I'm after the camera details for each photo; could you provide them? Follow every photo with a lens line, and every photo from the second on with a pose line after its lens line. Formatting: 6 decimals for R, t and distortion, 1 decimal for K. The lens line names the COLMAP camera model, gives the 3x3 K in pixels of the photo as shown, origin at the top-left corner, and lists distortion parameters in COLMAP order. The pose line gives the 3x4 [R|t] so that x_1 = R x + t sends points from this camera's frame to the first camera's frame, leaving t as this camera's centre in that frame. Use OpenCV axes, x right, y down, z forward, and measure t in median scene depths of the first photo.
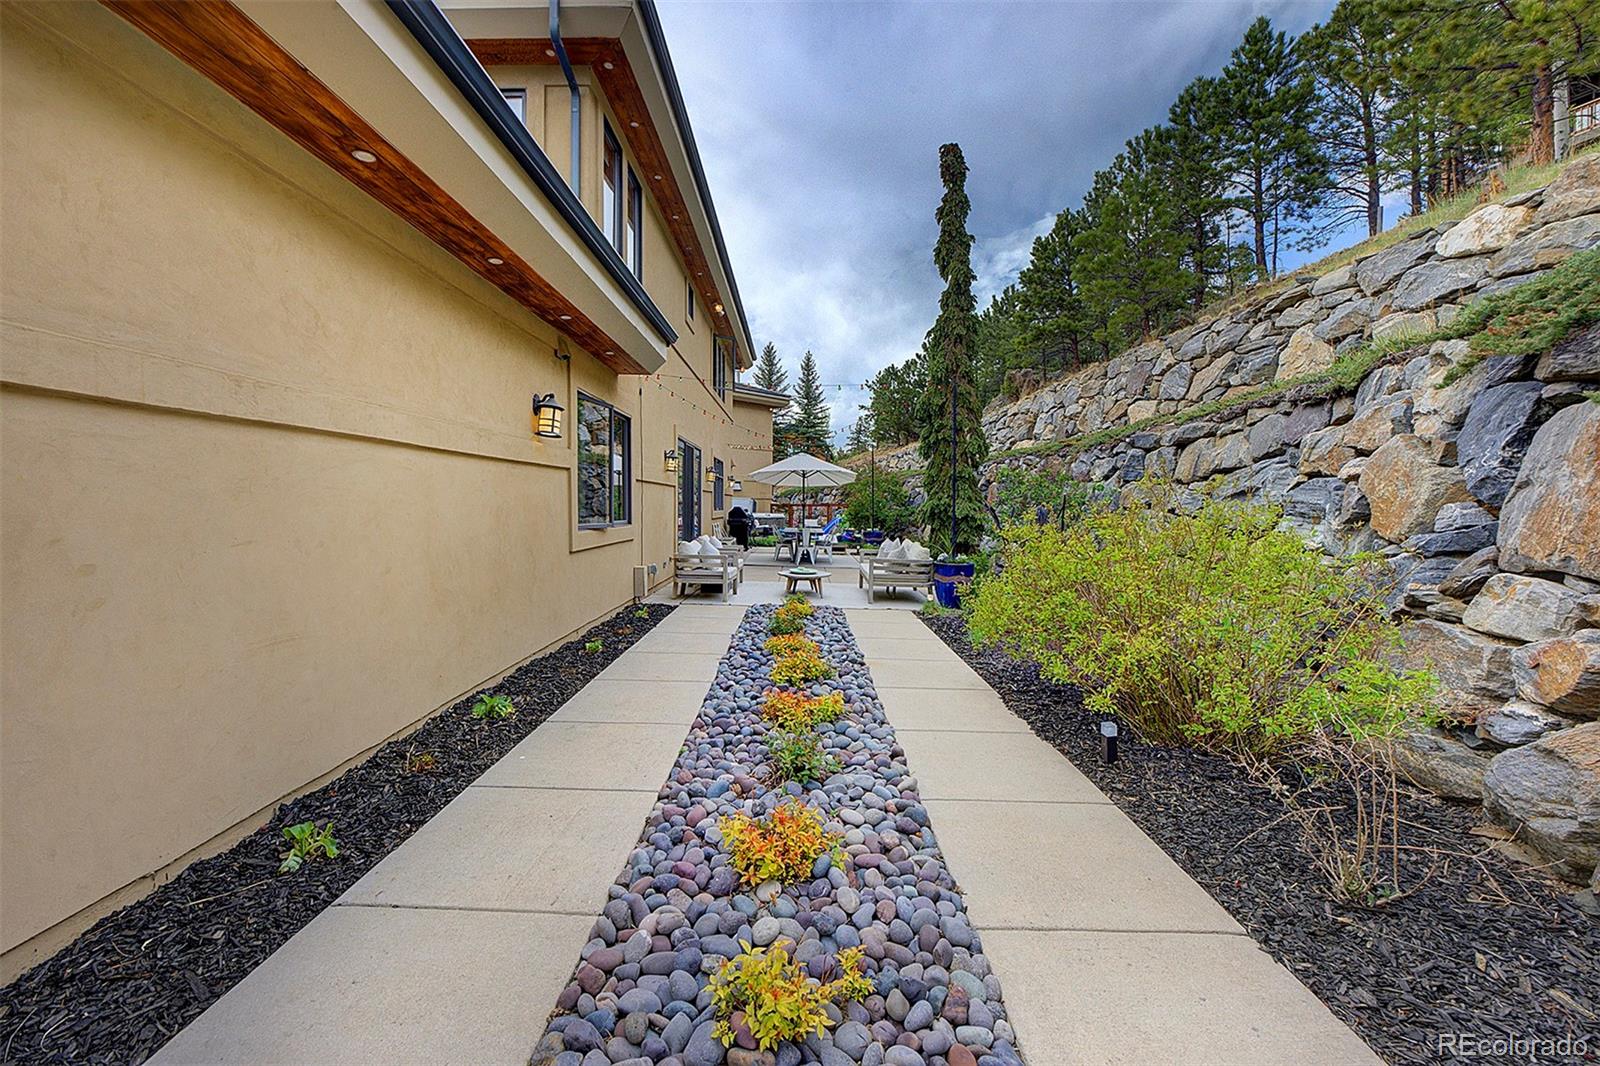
lens RADIAL K [[653.8, 0, 800.0], [0, 653.8, 533.0], [0, 0, 1]] dist [-0.000834, -0.000291]
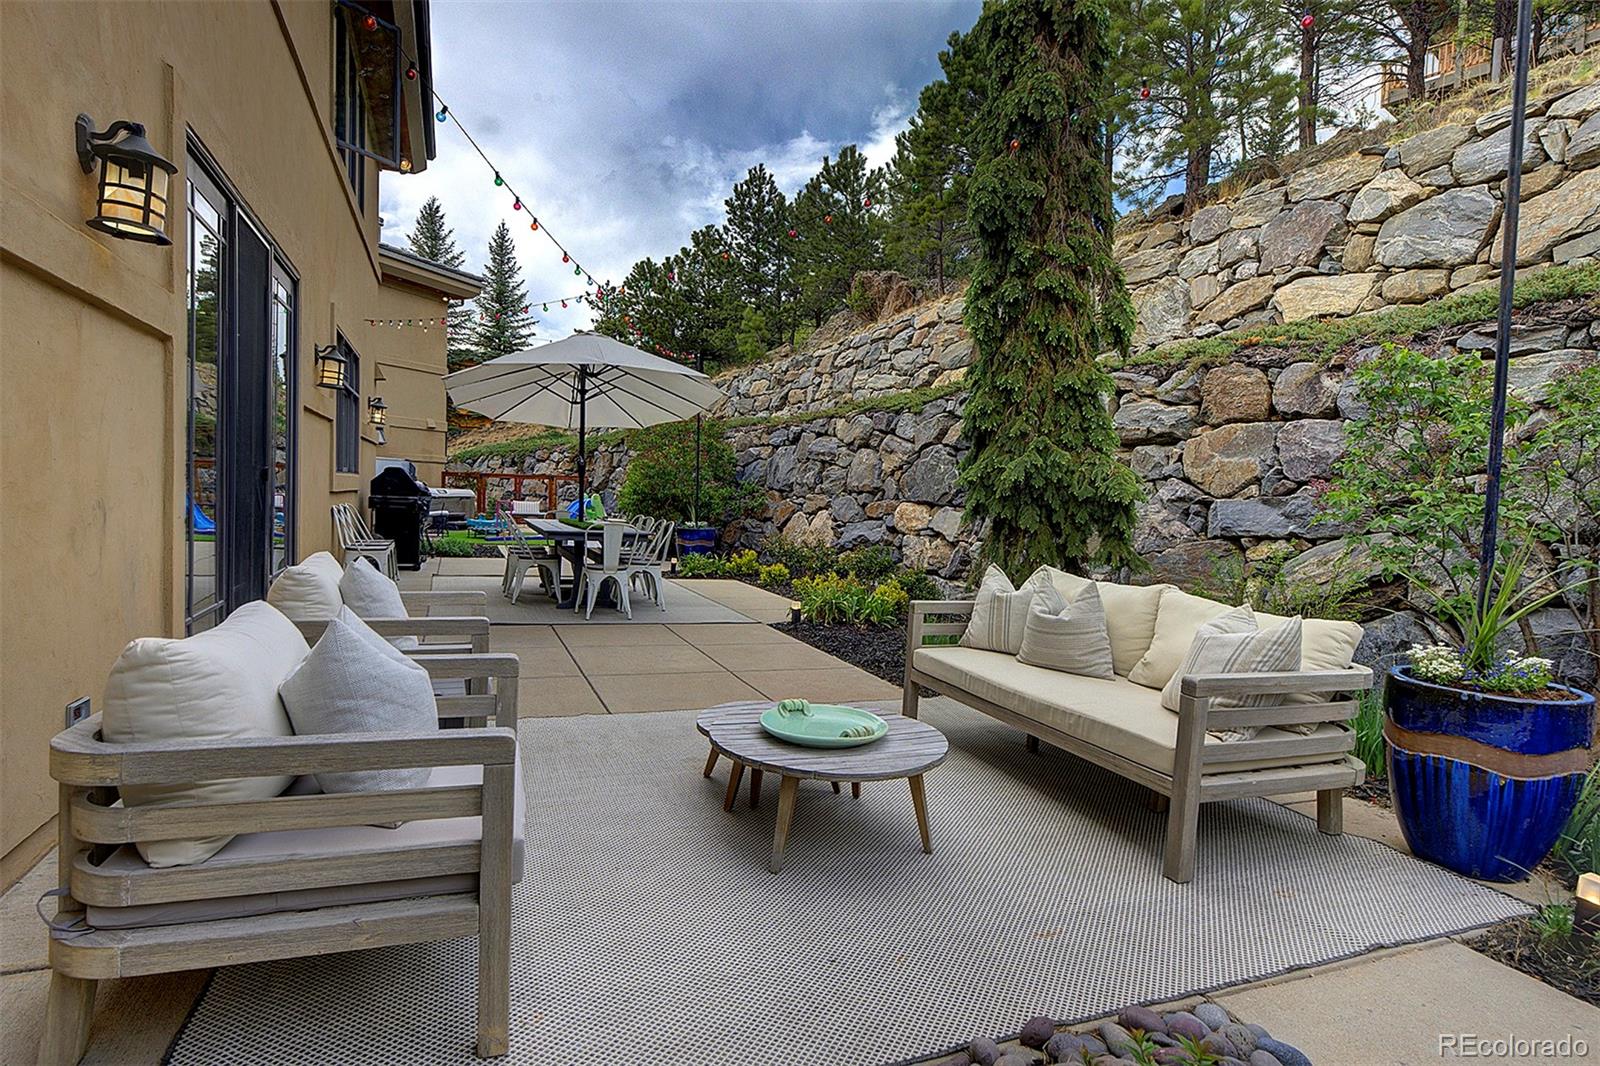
lens RADIAL K [[846.1, 0, 800.0], [0, 846.1, 533.0], [0, 0, 1]] dist [0.001989, -0.000016]
pose [[0.925812, 0.008489, 0.377890, -0.055263], [-0.012778, 0.999879, 0.008844, -0.005006], [-0.377769, -0.013017, 0.925808, 0.362692]]
